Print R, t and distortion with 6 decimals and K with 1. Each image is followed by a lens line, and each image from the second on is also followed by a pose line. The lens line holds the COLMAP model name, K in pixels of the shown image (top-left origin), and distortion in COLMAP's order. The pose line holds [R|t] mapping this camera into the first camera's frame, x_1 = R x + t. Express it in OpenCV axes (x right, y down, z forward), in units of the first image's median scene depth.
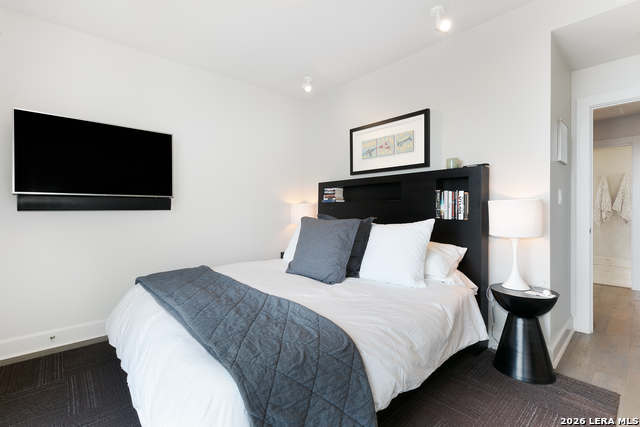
lens RADIAL K [[293.8, 0, 317.7], [0, 293.8, 211.5], [0, 0, 1]] dist [-0.003509, -0.000796]
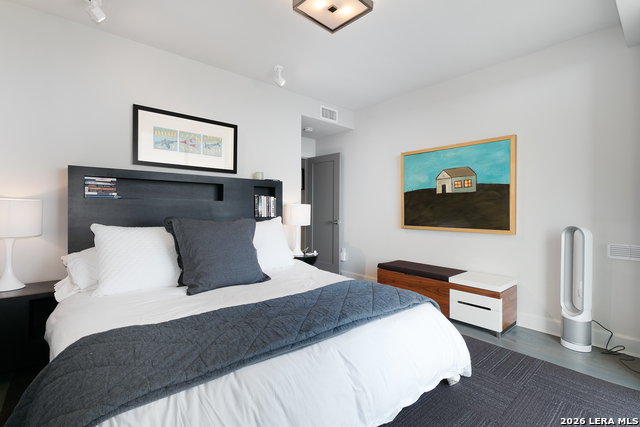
lens RADIAL K [[293.8, 0, 317.7], [0, 293.8, 211.5], [0, 0, 1]] dist [-0.003509, -0.000796]
pose [[0.028894, -0.008942, 0.999542, -0.739933], [-0.001051, 0.999959, 0.008976, -0.008663], [-0.999582, -0.001310, 0.028883, 0.576268]]
